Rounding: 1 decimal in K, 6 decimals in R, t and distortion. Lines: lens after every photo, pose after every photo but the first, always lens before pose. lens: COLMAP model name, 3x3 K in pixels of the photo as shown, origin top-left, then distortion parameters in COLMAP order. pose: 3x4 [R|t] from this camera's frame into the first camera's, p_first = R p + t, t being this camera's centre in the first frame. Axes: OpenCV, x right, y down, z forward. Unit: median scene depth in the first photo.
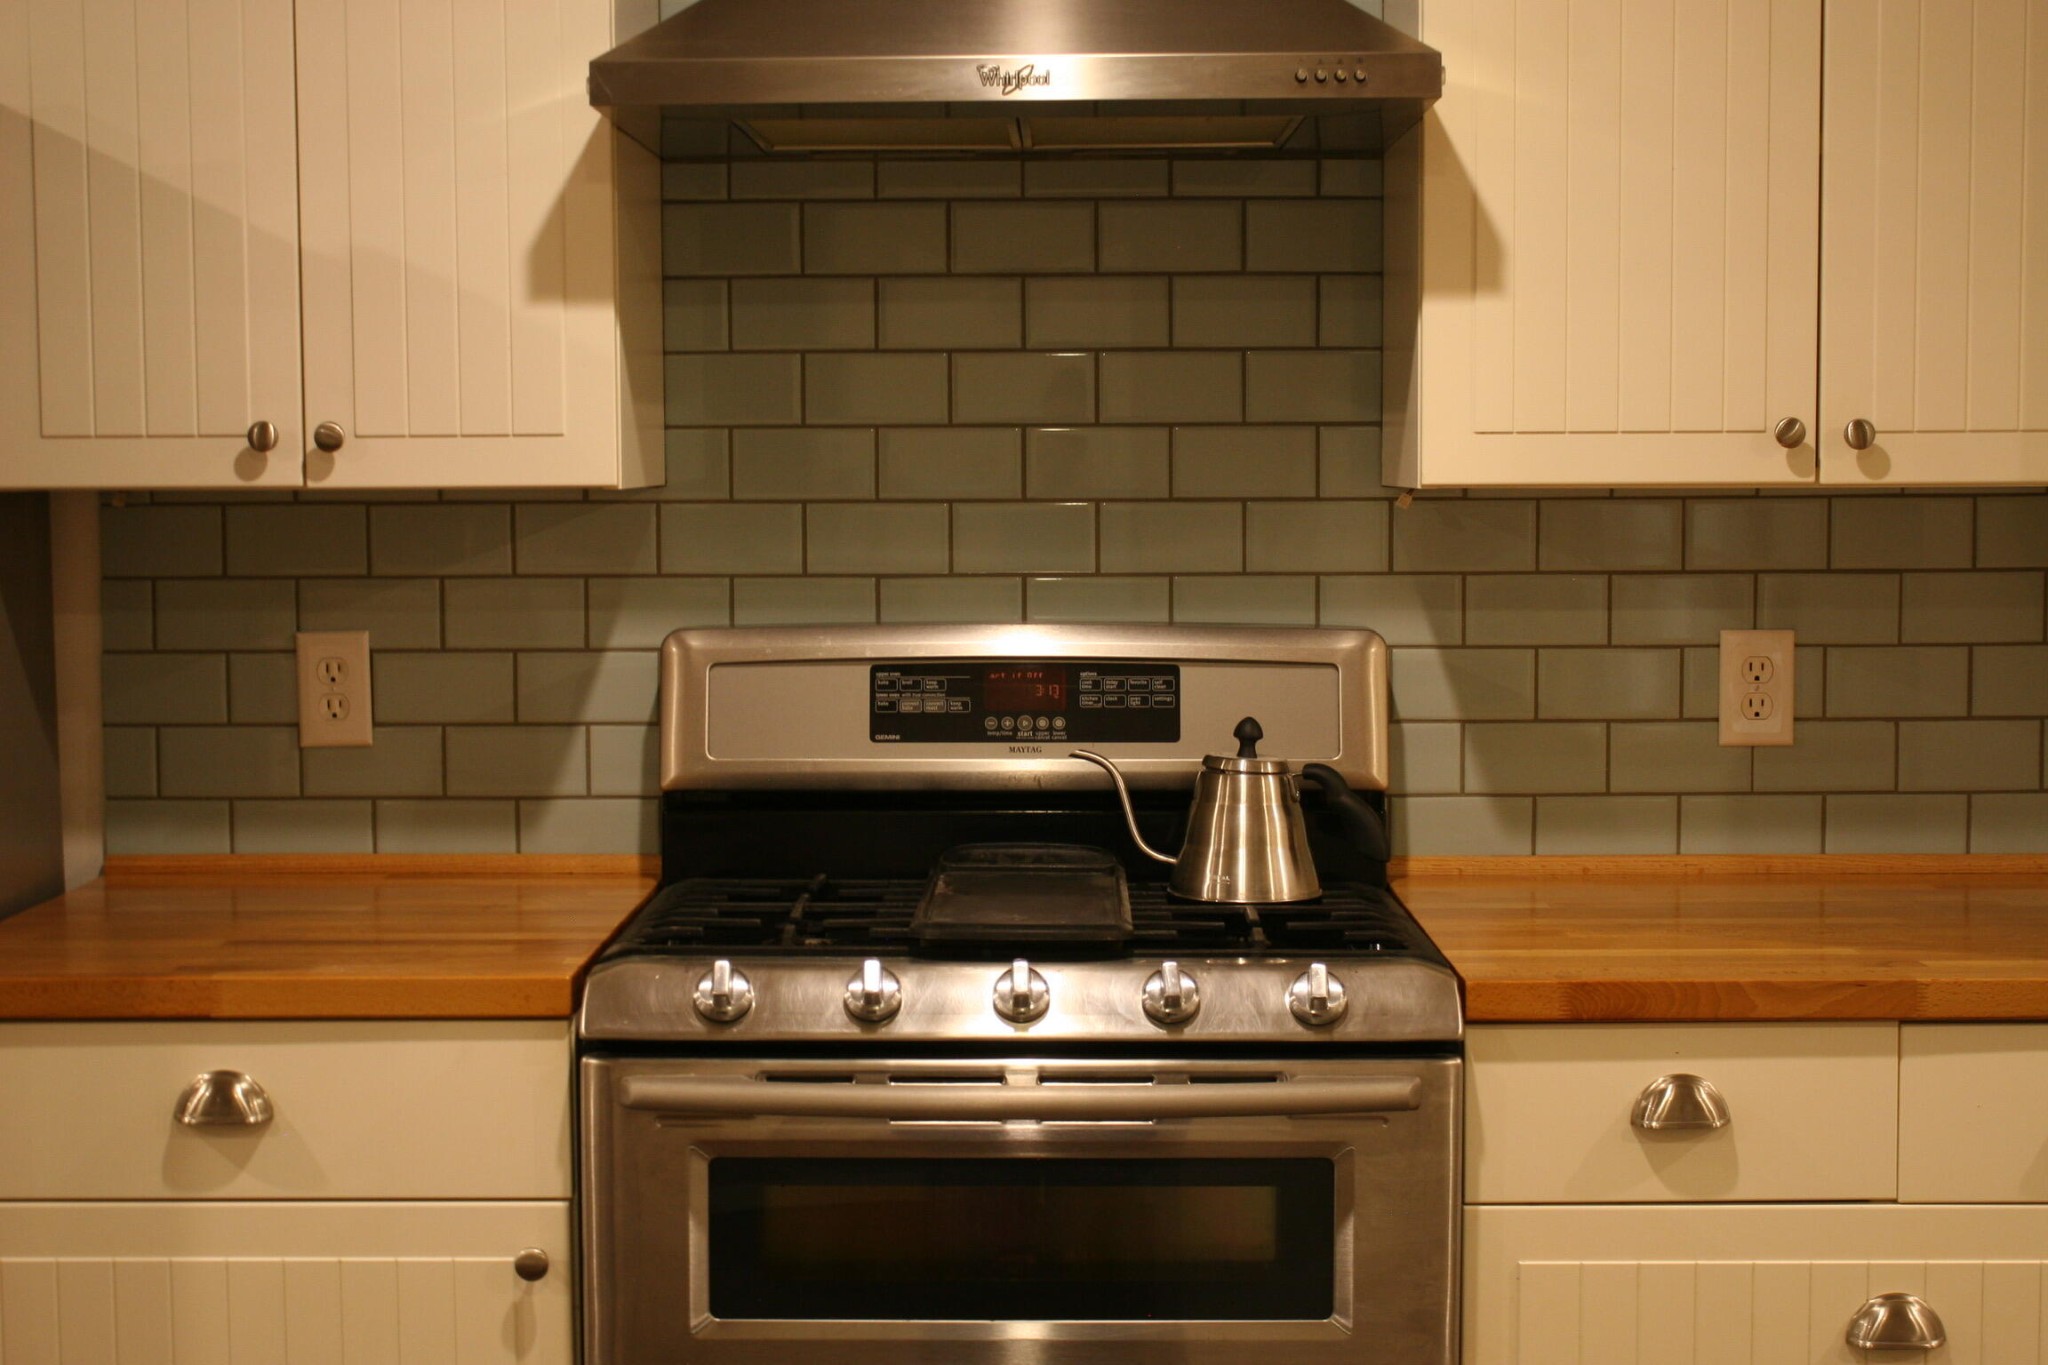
lens RADIAL K [[3044.8, 0, 1024.0], [0, 3044.8, 682.5], [0, 0, 1]] dist [-0.023257, 0.005111]
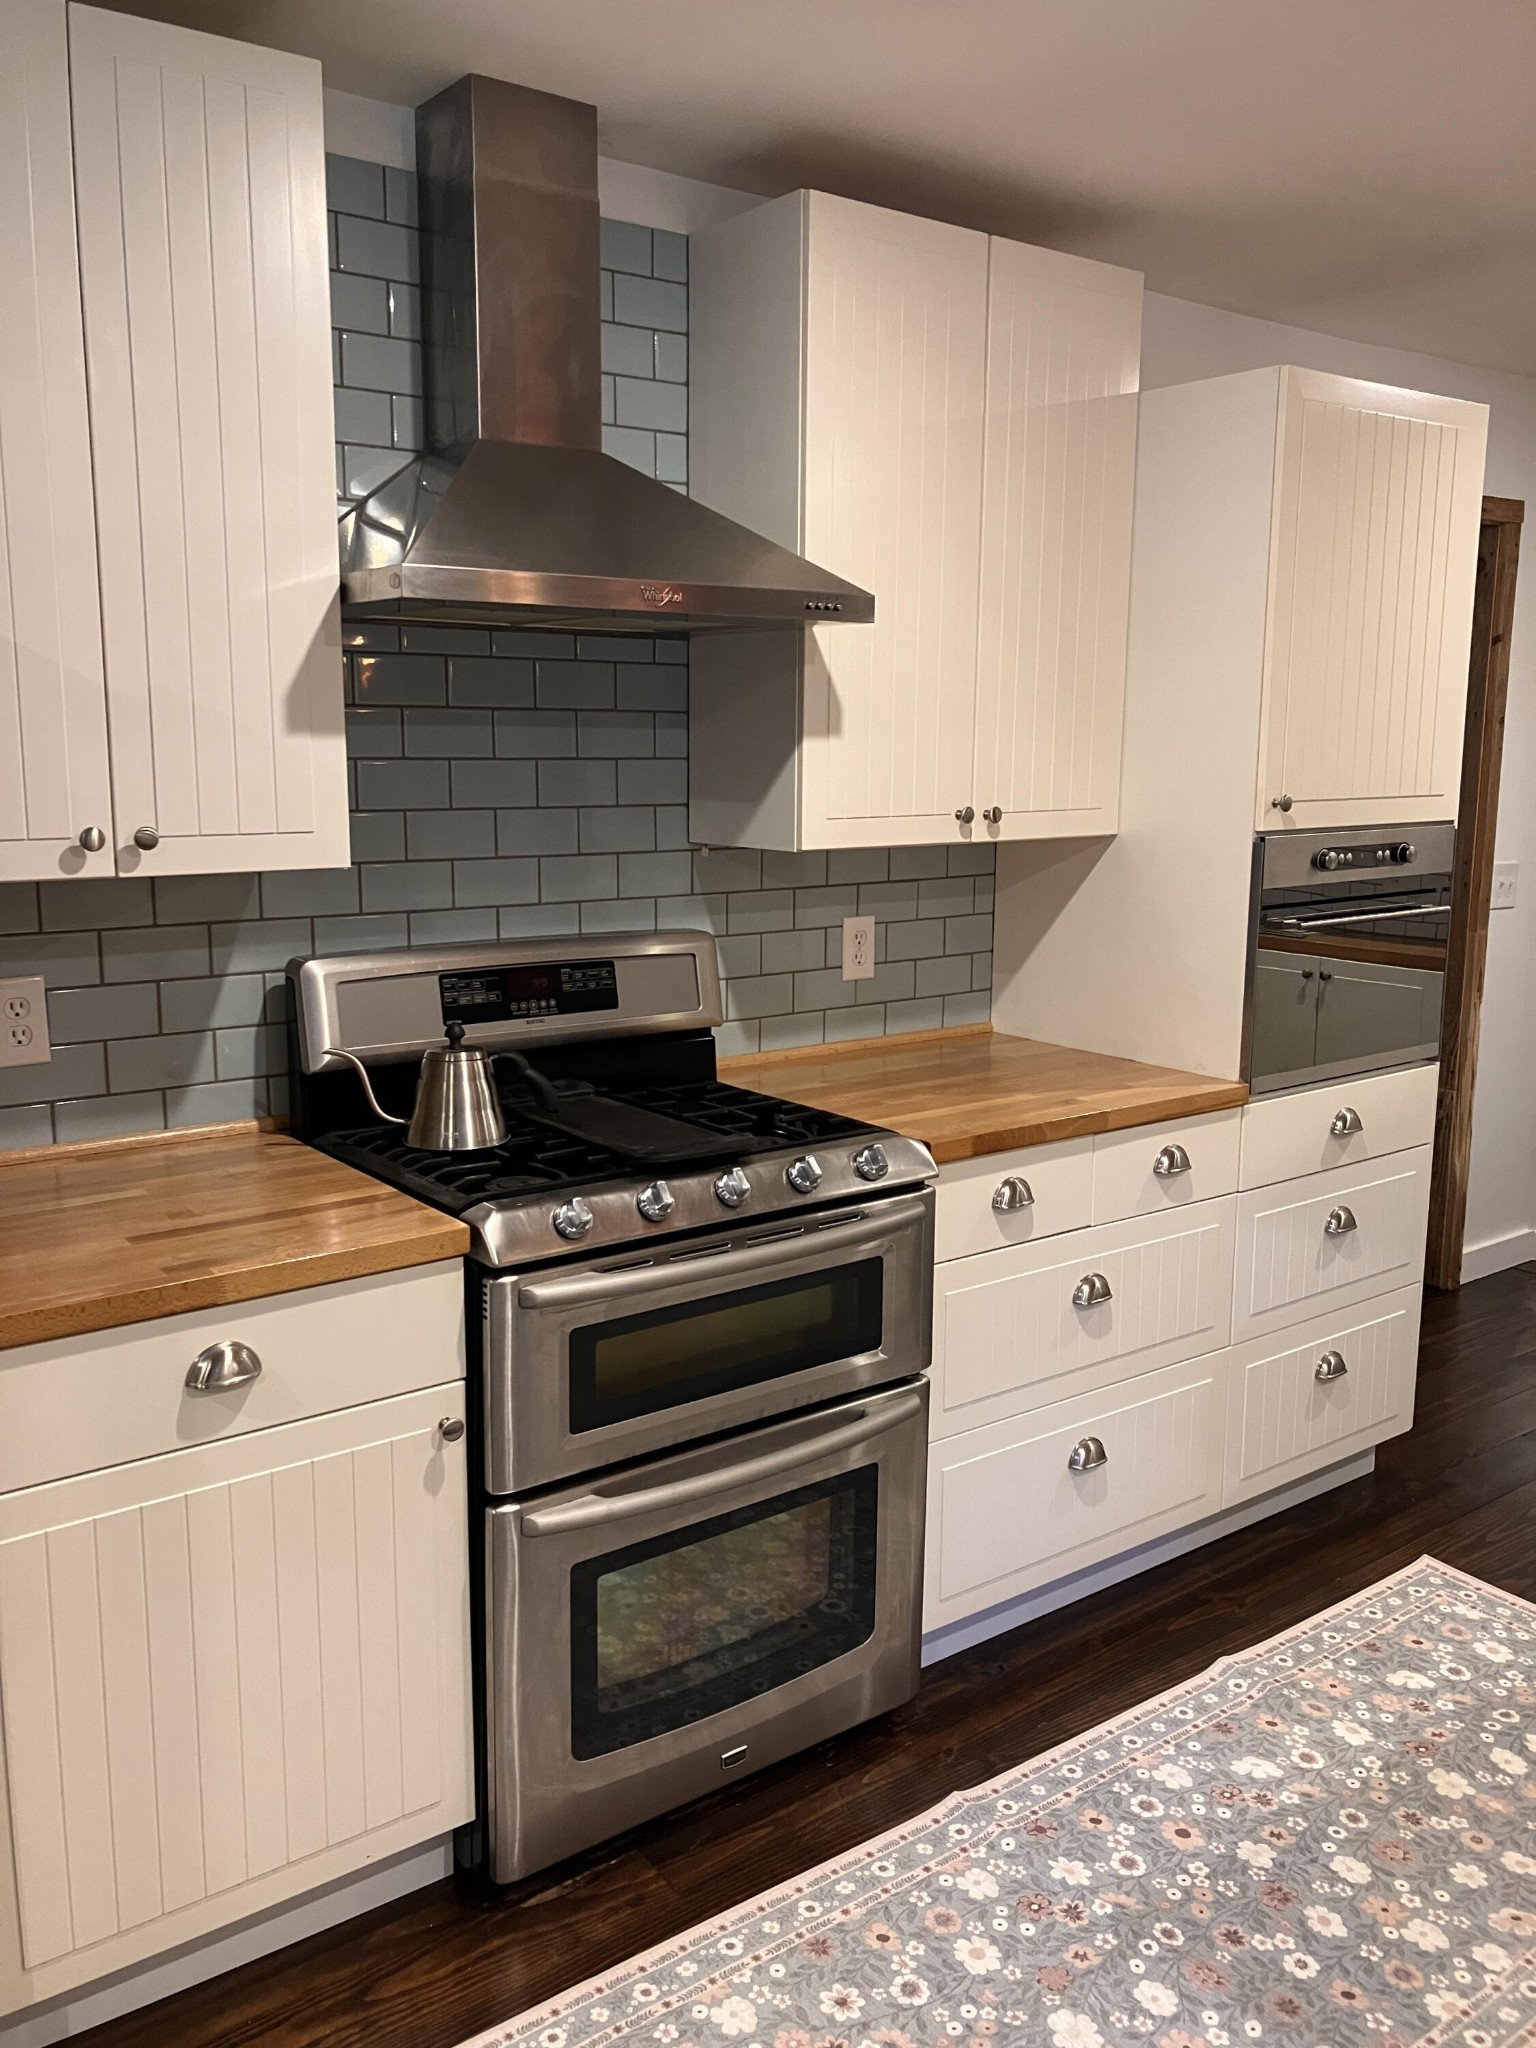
lens RADIAL K [[1641.6, 0, 768.0], [0, 1641.6, 1024.0], [0, 0, 1]] dist [0.002381, 0.013652]
pose [[0.798029, -0.094211, 0.595209, -0.403831], [0.039567, 0.993764, 0.104247, -0.059500], [-0.601319, -0.059641, 0.796780, 0.259243]]
